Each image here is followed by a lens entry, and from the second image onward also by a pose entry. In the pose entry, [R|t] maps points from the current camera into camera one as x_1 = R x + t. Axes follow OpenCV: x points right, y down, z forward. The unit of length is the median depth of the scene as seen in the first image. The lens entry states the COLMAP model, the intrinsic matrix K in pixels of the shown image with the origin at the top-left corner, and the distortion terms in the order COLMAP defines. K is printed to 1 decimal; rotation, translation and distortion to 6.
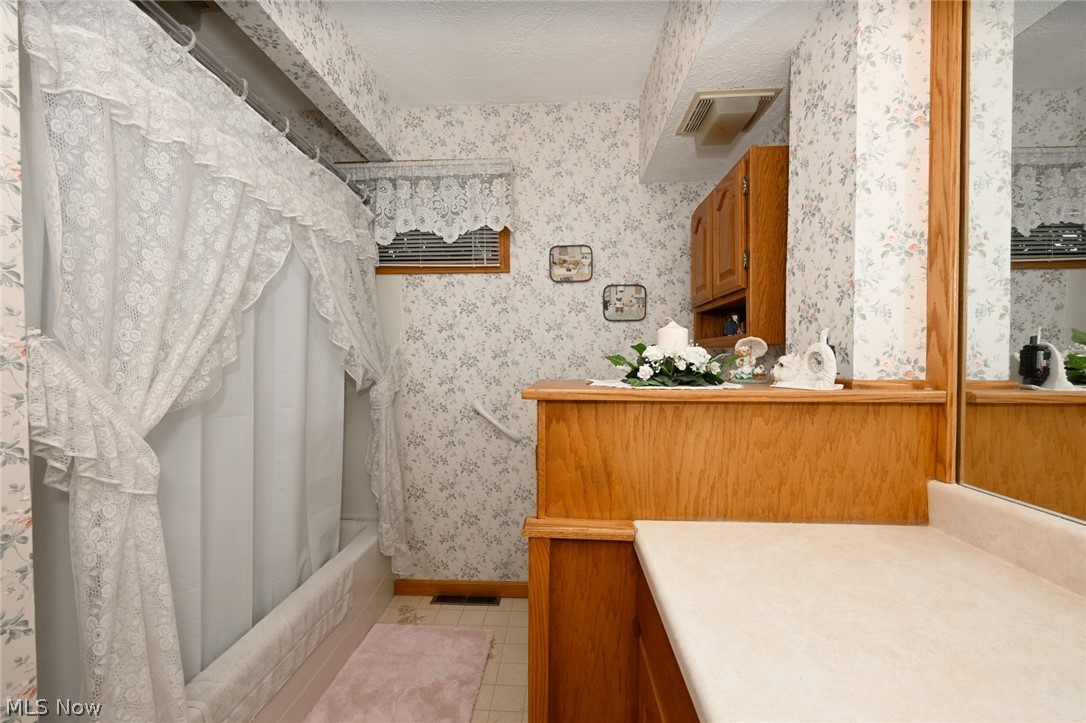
lens RADIAL K [[428.4, 0, 548.5], [0, 428.4, 370.4], [0, 0, 1]] dist [-0.003234, 0.000511]
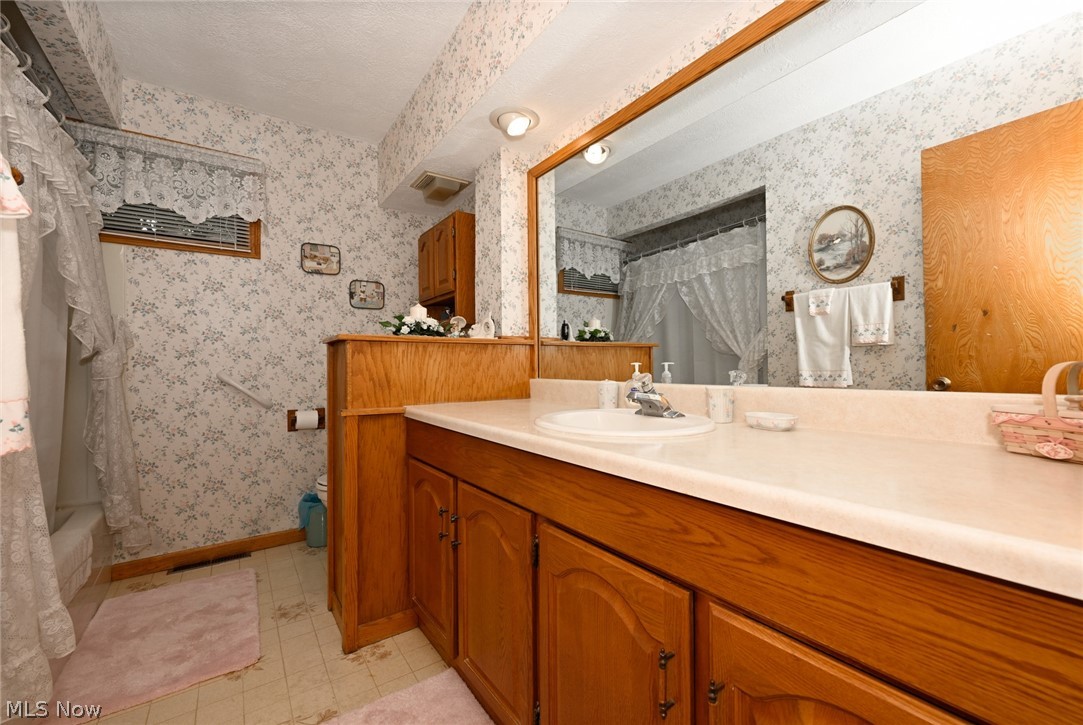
lens RADIAL K [[427.2, 0, 550.1], [0, 427.2, 361.8], [0, 0, 1]] dist [-0.003234, 0.000511]
pose [[0.789800, -0.002811, 0.613358, -0.198445], [0.020946, 0.999530, -0.022391, 0.095686], [-0.613006, 0.030532, 0.789488, -0.399133]]
